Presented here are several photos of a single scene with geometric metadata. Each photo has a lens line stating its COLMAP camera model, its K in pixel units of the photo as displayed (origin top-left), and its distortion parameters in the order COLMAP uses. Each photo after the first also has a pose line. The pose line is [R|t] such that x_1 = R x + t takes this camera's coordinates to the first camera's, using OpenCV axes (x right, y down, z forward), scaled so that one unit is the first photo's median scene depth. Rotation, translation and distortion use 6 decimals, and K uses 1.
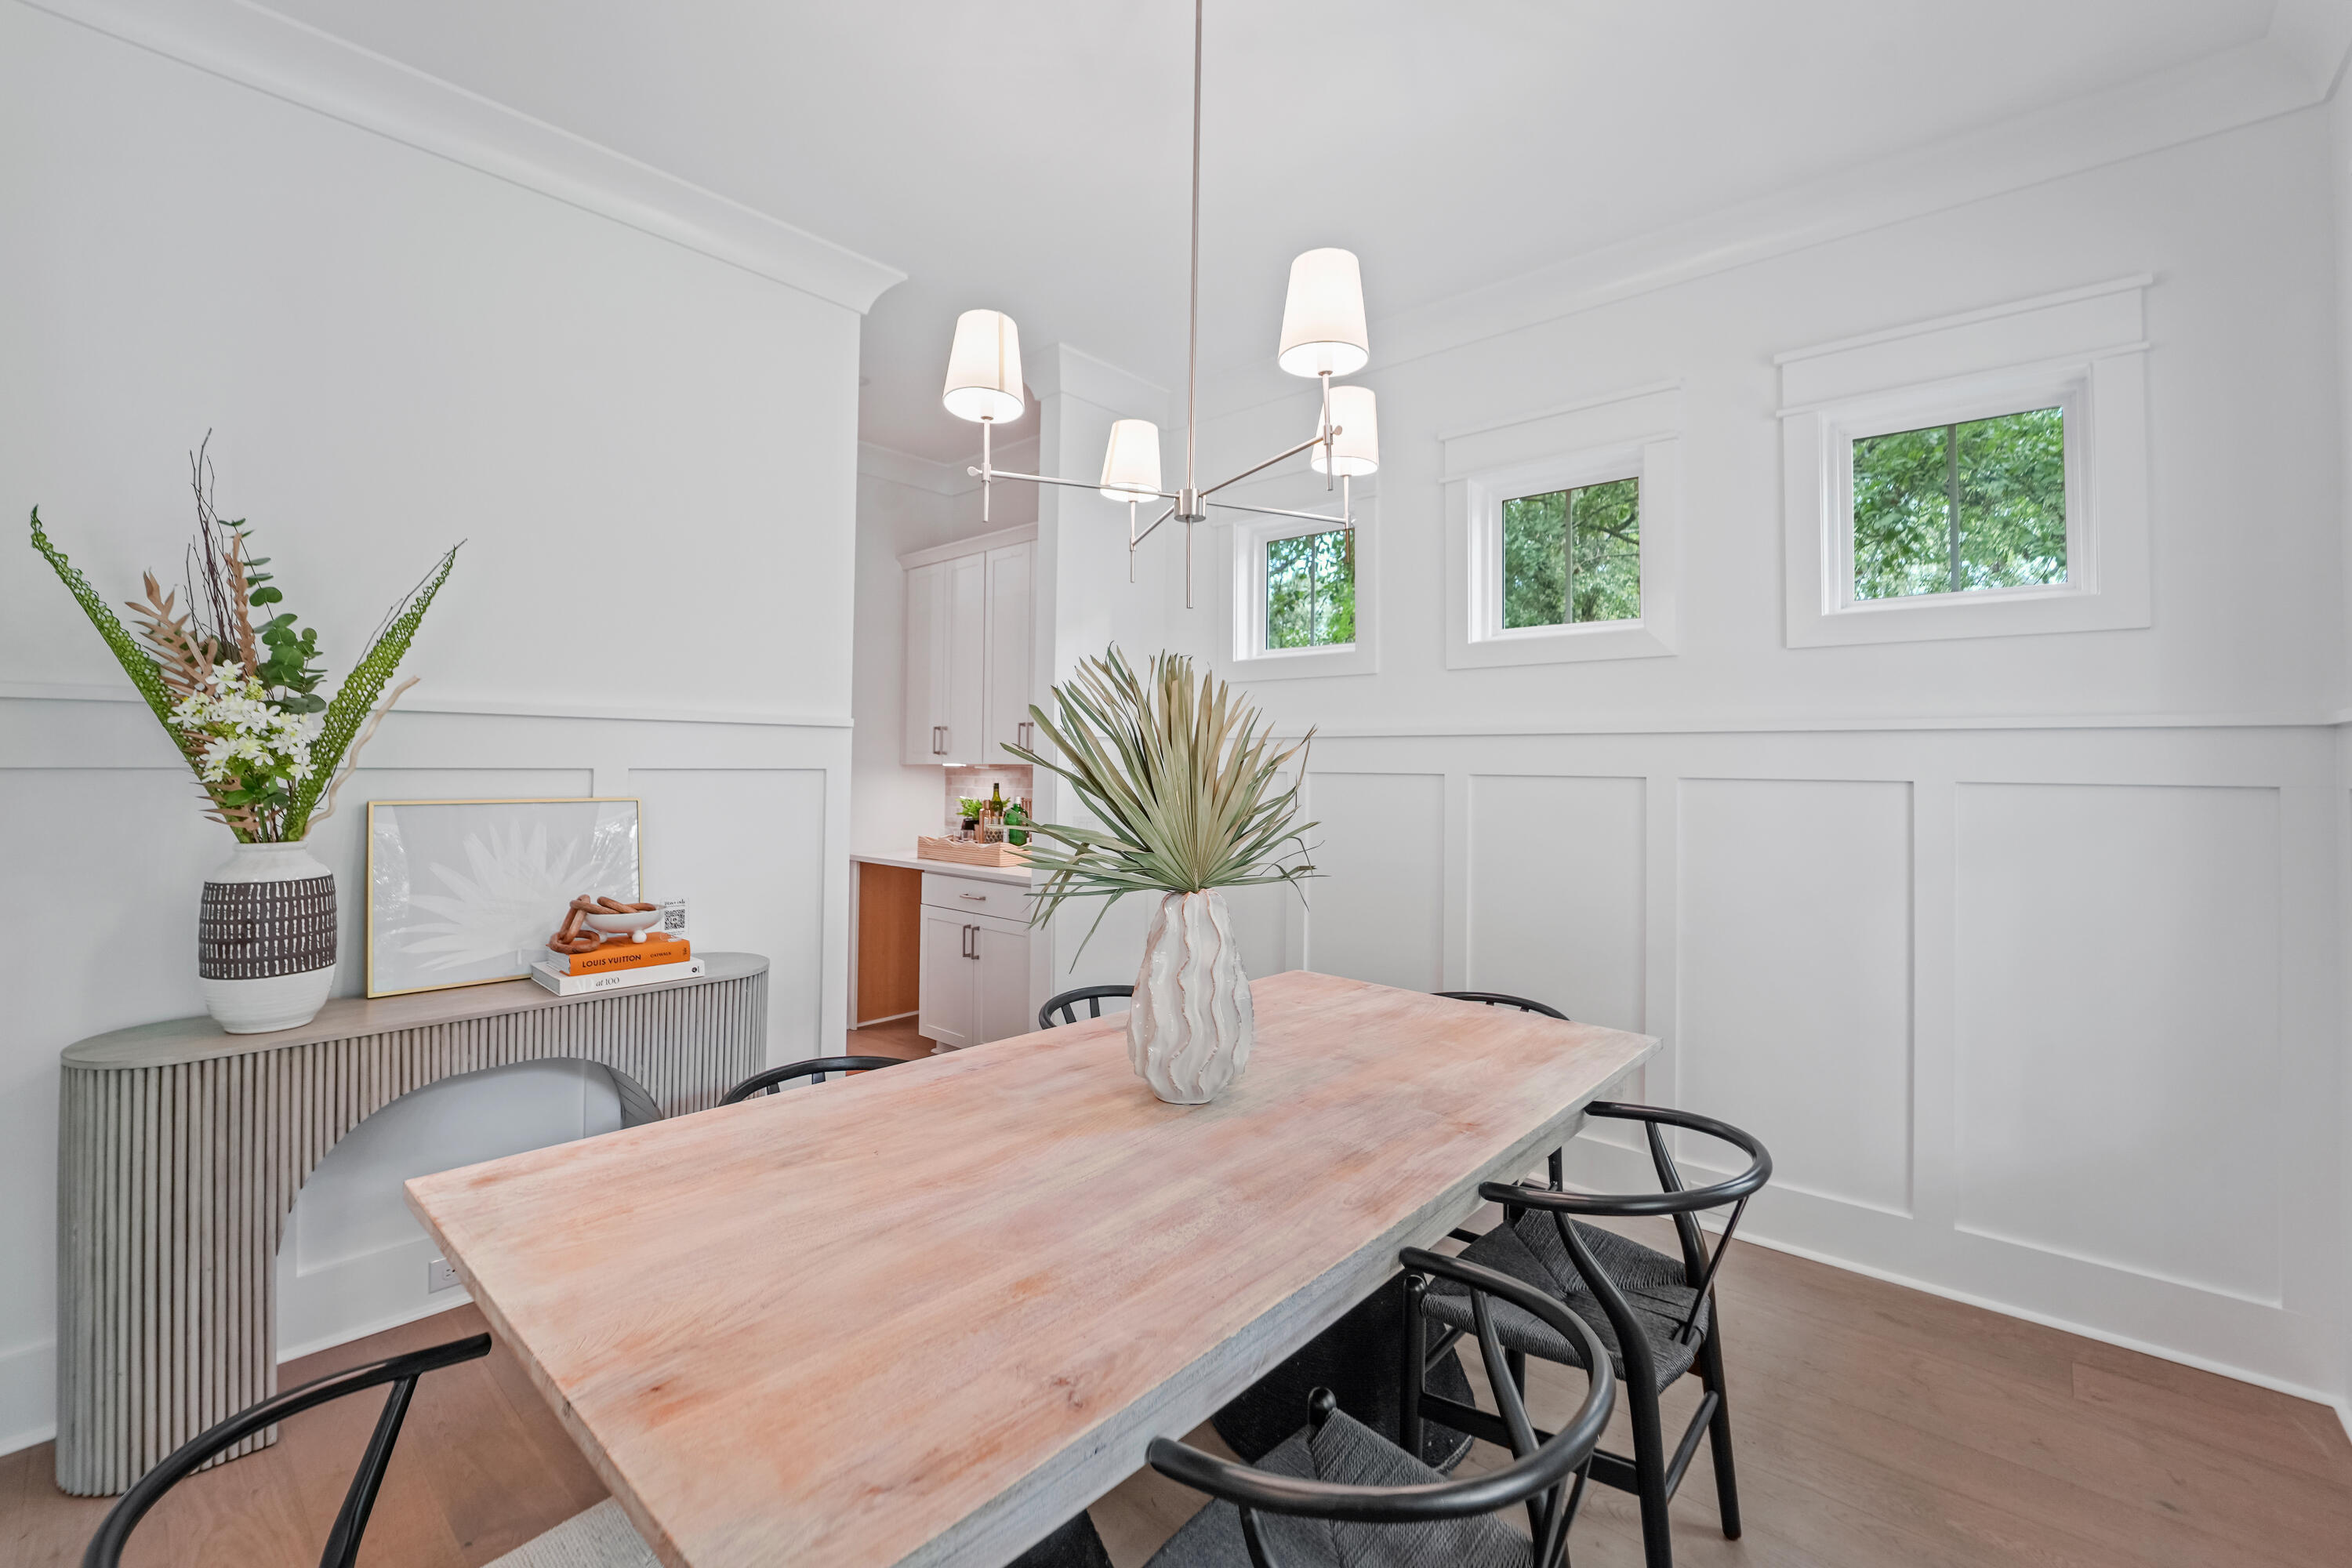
lens RADIAL K [[973.8, 0, 1177.8], [0, 973.8, 739.4], [0, 0, 1]] dist [-0.027032, -0.000179]
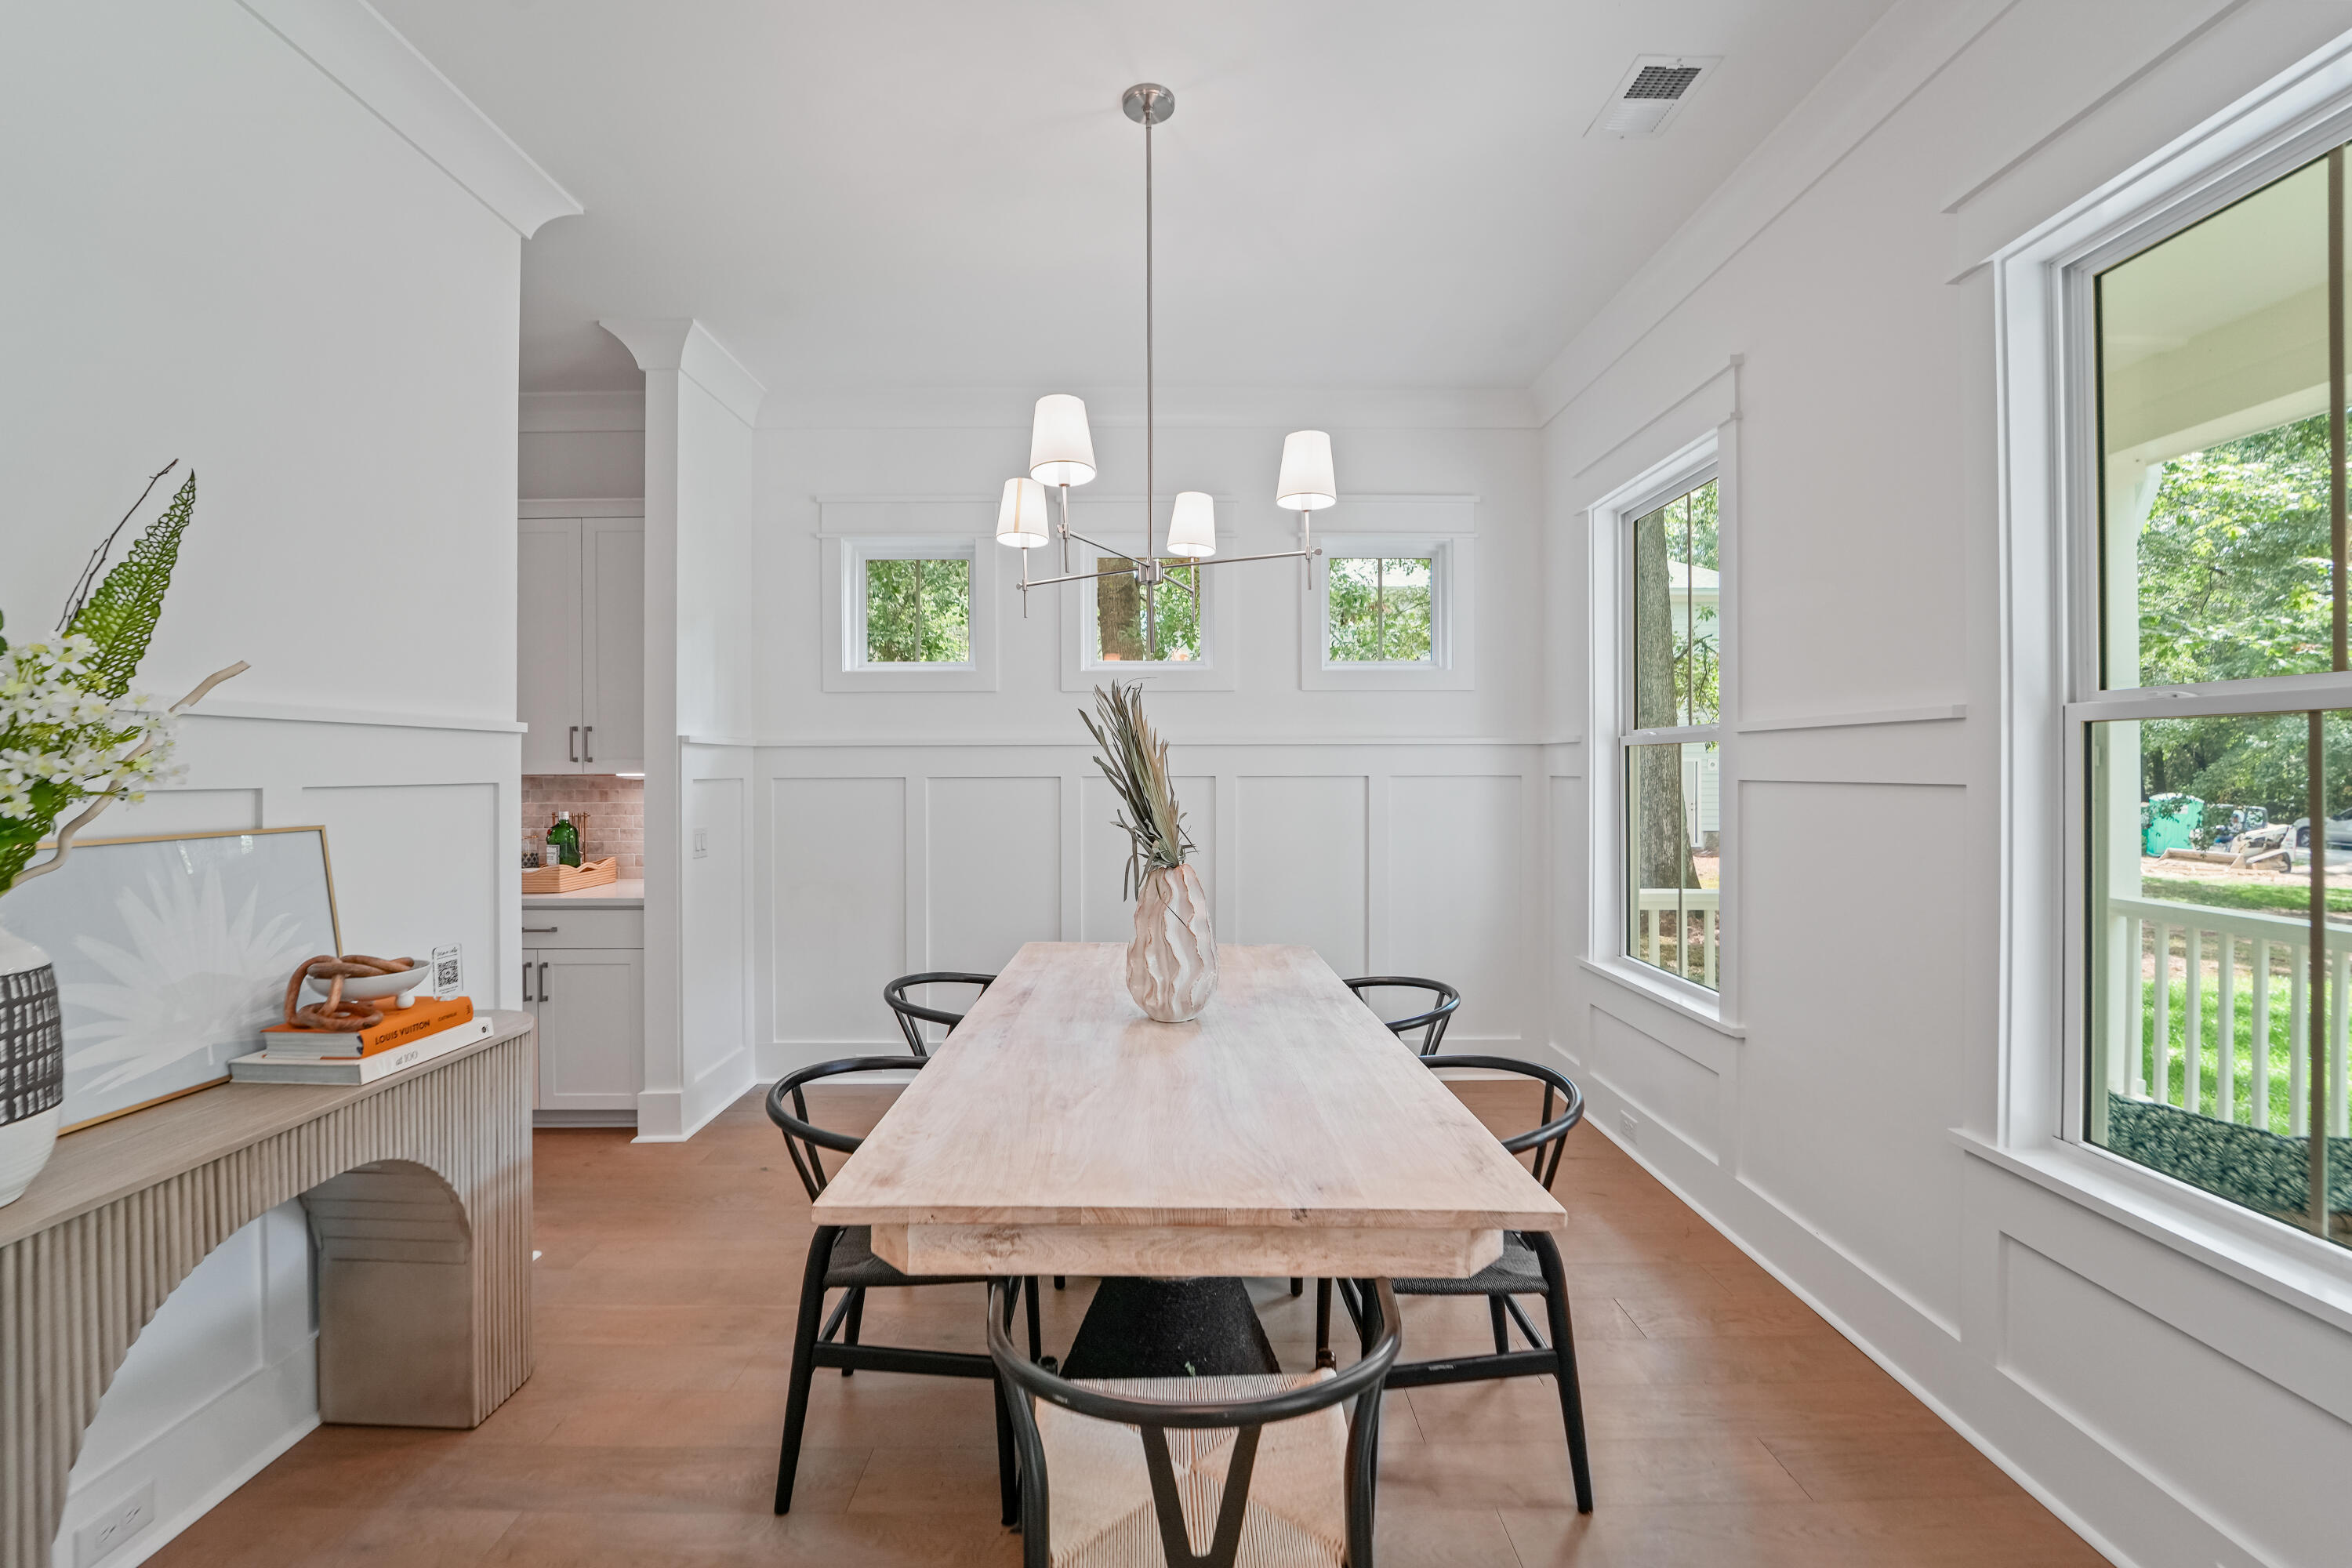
lens RADIAL K [[957.5, 0, 1177.6], [0, 957.5, 771.3], [0, 0, 1]] dist [-0.022600, 0.000299]
pose [[0.742529, -0.011077, 0.669722, -0.644881], [-0.008522, 0.999626, 0.025982, -0.007825], [-0.669759, -0.025000, 0.742157, 0.014115]]
